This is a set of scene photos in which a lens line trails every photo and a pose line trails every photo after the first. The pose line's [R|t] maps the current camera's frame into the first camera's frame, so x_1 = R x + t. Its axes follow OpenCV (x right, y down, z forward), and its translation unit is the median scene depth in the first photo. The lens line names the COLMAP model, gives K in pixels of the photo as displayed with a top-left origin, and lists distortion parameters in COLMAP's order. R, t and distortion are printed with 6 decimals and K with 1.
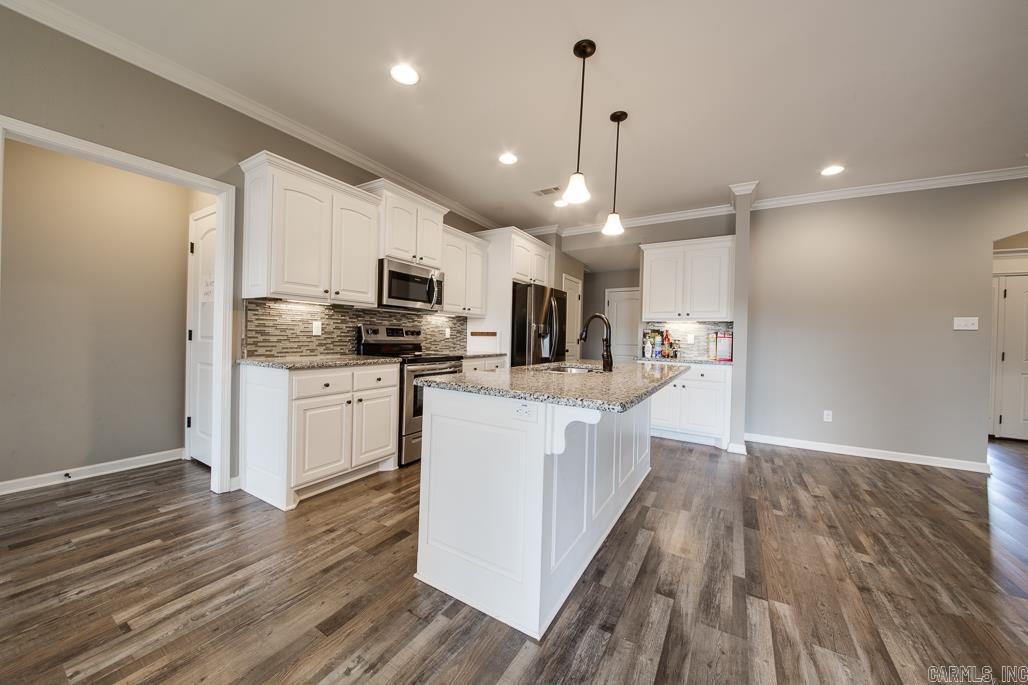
lens RADIAL K [[363.5, 0, 513.9], [0, 363.5, 337.2], [0, 0, 1]] dist [-0.000284, -0.007163]
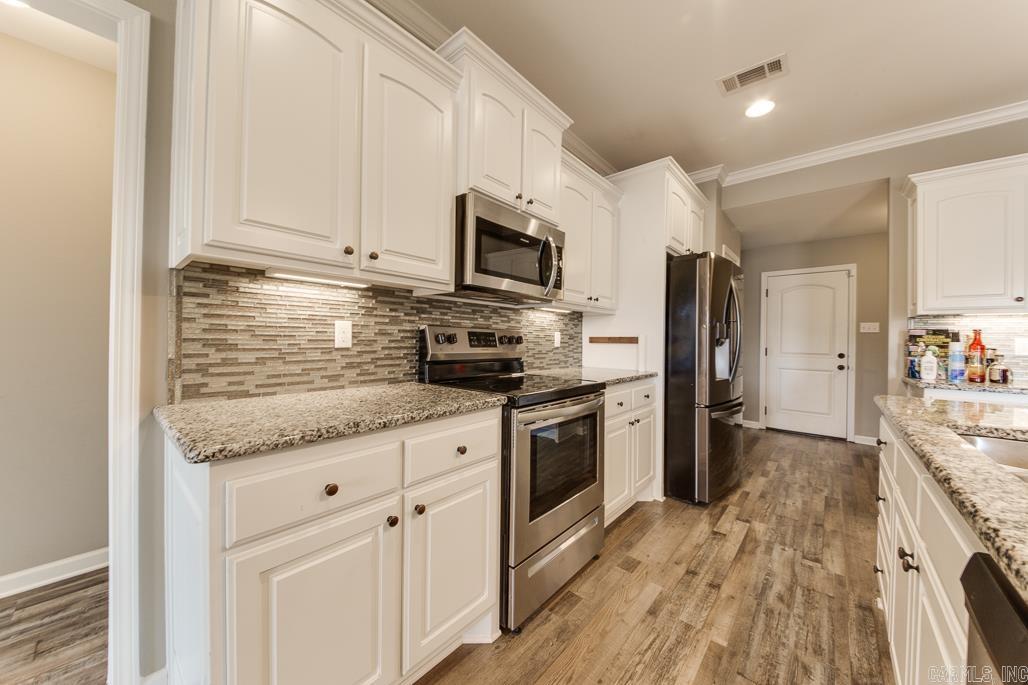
lens RADIAL K [[359.4, 0, 511.5], [0, 359.4, 337.6], [0, 0, 1]] dist [0.005612, -0.007319]
pose [[0.984112, -0.009628, -0.177285, -0.214236], [0.007850, 0.999912, -0.010724, -0.011798], [0.177372, 0.009162, 0.984101, 0.532686]]
